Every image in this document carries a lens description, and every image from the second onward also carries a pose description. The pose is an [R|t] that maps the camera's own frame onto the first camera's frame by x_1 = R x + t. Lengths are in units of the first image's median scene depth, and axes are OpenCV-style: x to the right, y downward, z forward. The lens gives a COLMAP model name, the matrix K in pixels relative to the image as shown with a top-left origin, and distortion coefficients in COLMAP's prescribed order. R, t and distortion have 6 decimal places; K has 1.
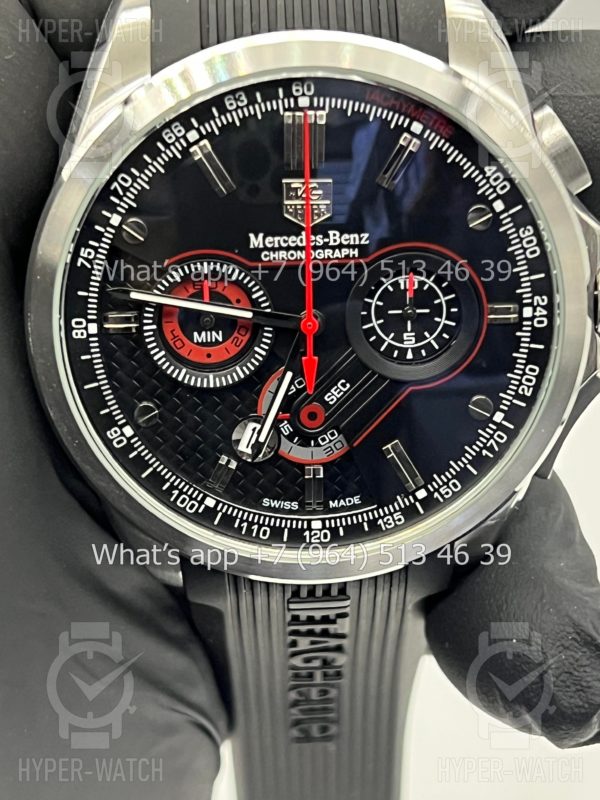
lens RADIAL K [[1834.1, 0, 300.0], [0, 1834.1, 400.0], [0, 0, 1]] dist [0.209719, -0.165730]
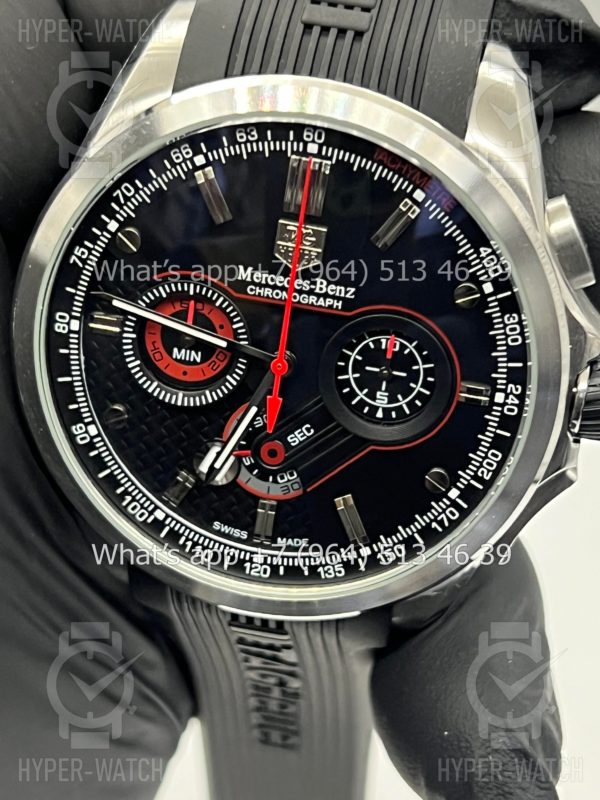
lens RADIAL K [[1834.1, 0, 300.0], [0, 1834.1, 400.0], [0, 0, 1]] dist [0.209719, -0.165730]
pose [[0.971655, 0.206359, -0.115335, 0.132943], [-0.202686, 0.978306, 0.042842, -0.066733], [0.121674, -0.018251, 0.992402, 0.005775]]
